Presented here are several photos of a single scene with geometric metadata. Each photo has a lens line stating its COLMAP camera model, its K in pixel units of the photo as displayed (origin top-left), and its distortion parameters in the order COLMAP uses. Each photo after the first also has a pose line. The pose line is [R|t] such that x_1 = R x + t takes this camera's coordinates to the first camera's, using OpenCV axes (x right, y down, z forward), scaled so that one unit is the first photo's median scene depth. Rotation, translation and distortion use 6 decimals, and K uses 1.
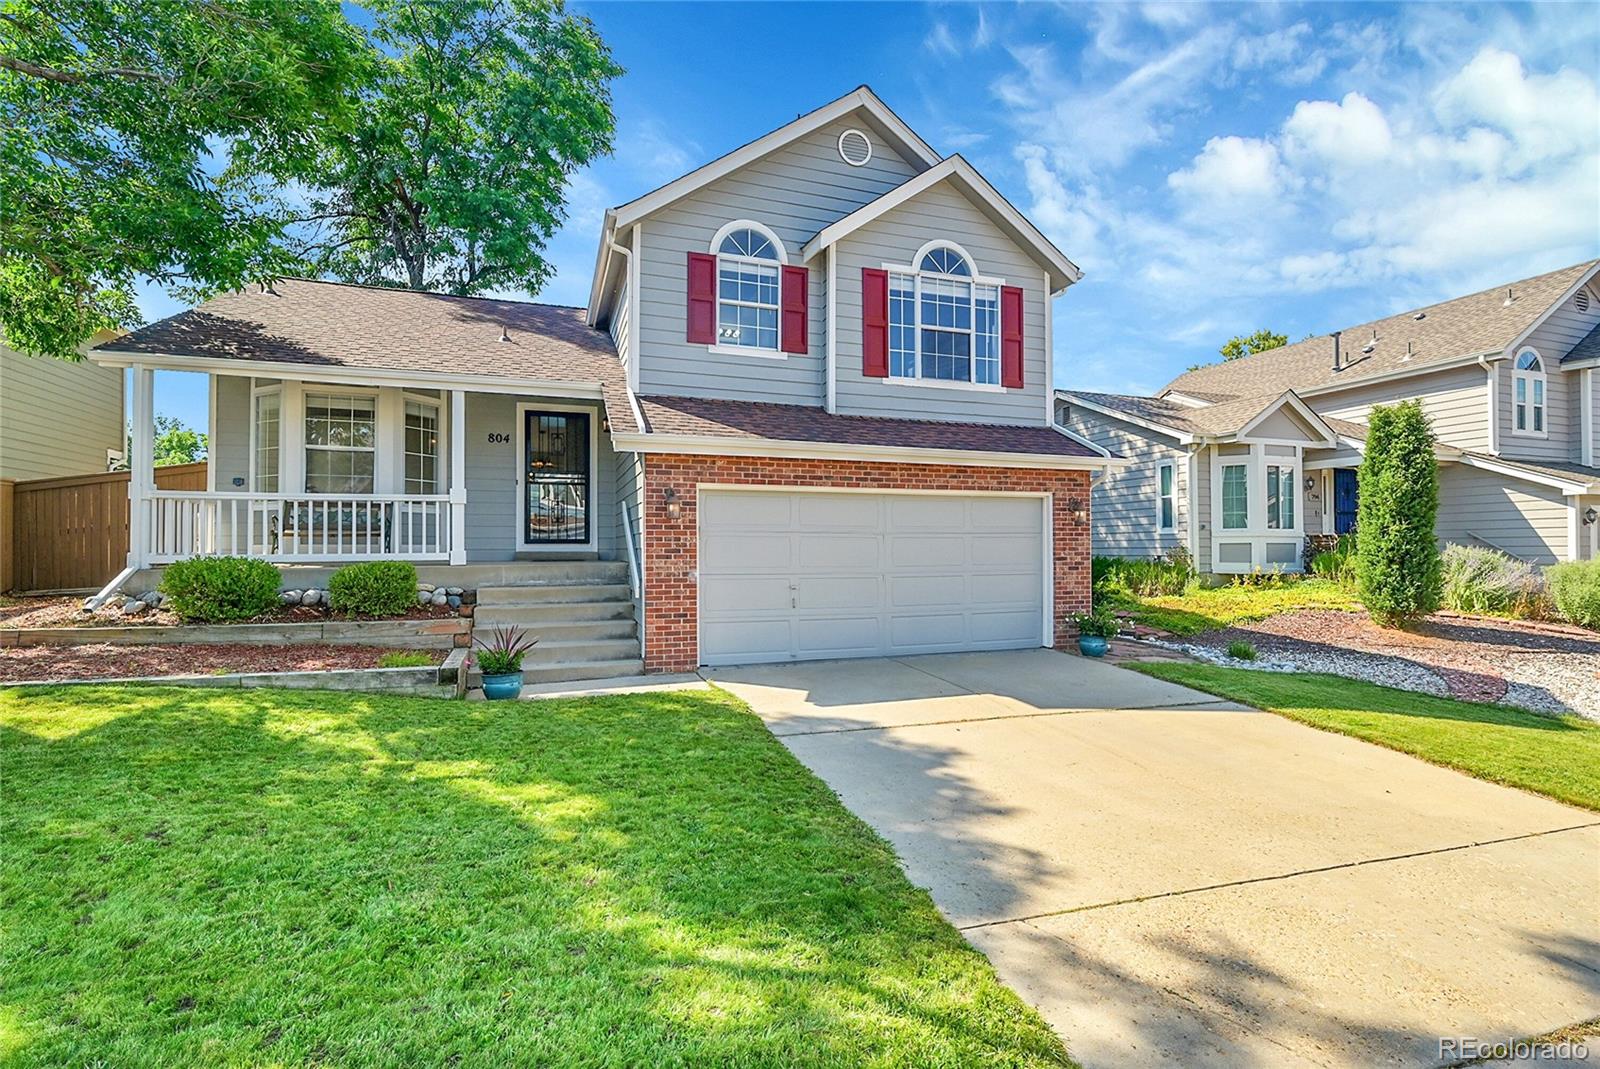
lens RADIAL K [[724.6, 0, 798.7], [0, 724.6, 528.1], [0, 0, 1]] dist [-0.002035, 0.000361]
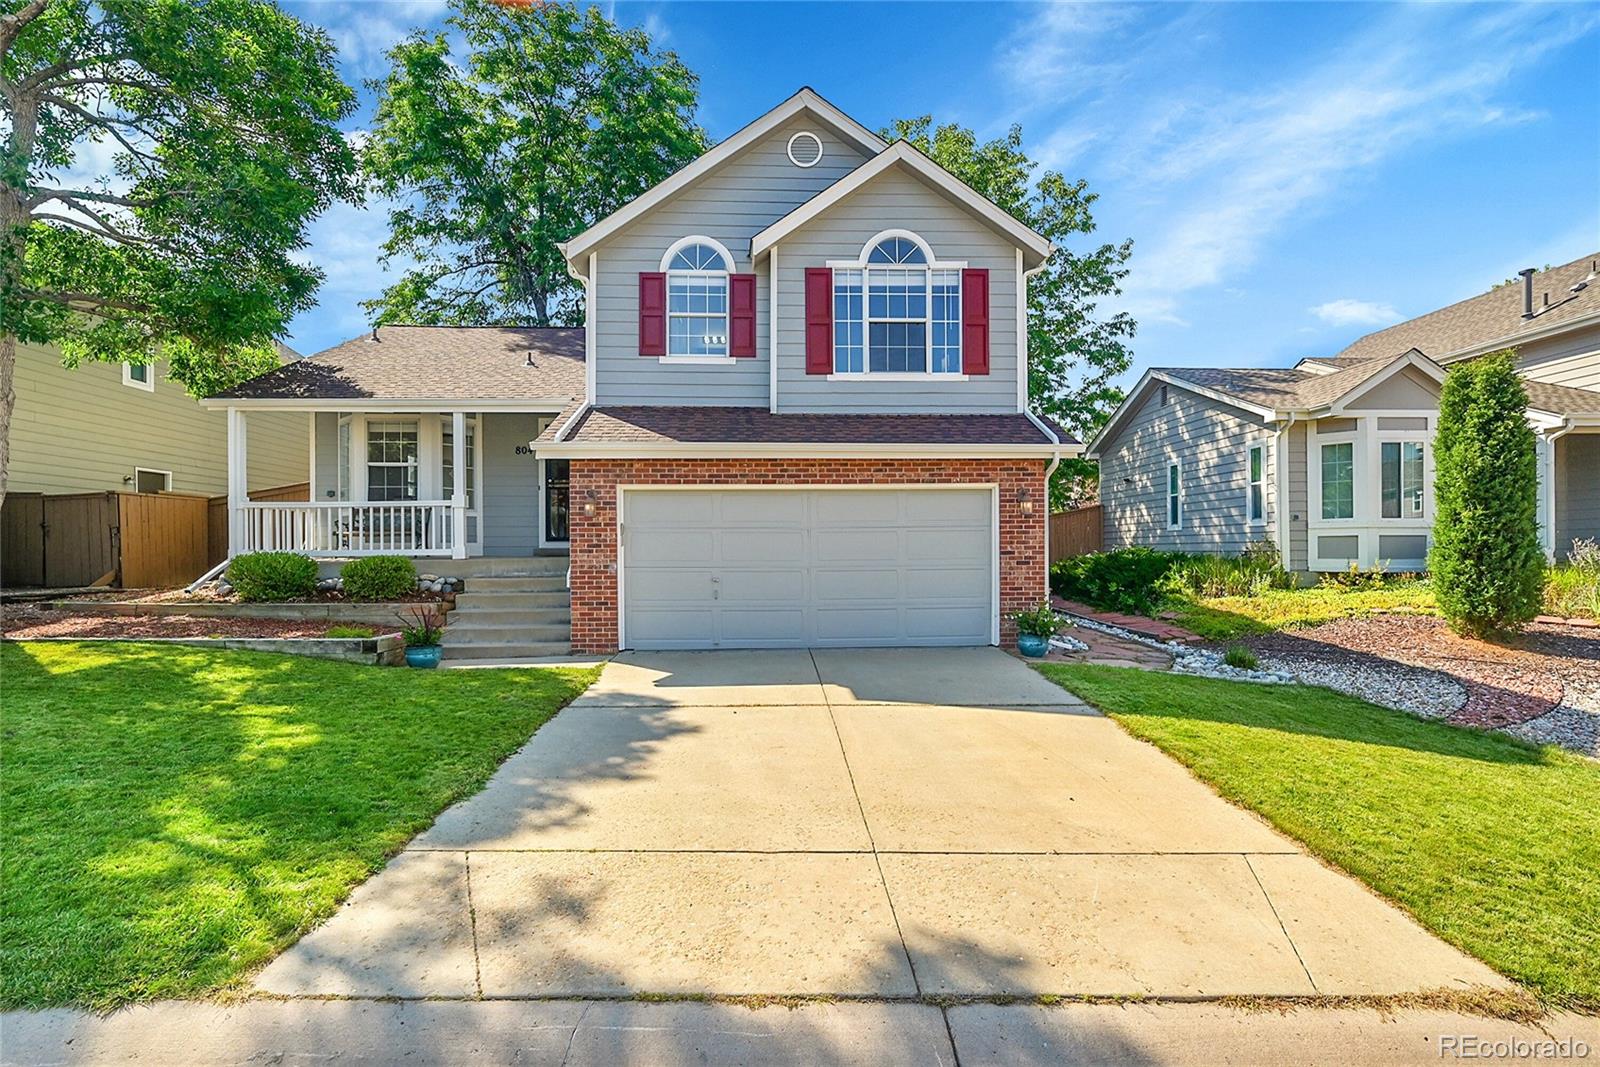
lens RADIAL K [[724.6, 0, 786.0], [0, 724.6, 540.4], [0, 0, 1]] dist [-0.002035, 0.000361]
pose [[0.958978, -0.007326, -0.283384, 0.355865], [0.012331, 0.999798, 0.015880, 0.007372], [0.283211, -0.018723, 0.958875, 0.008647]]
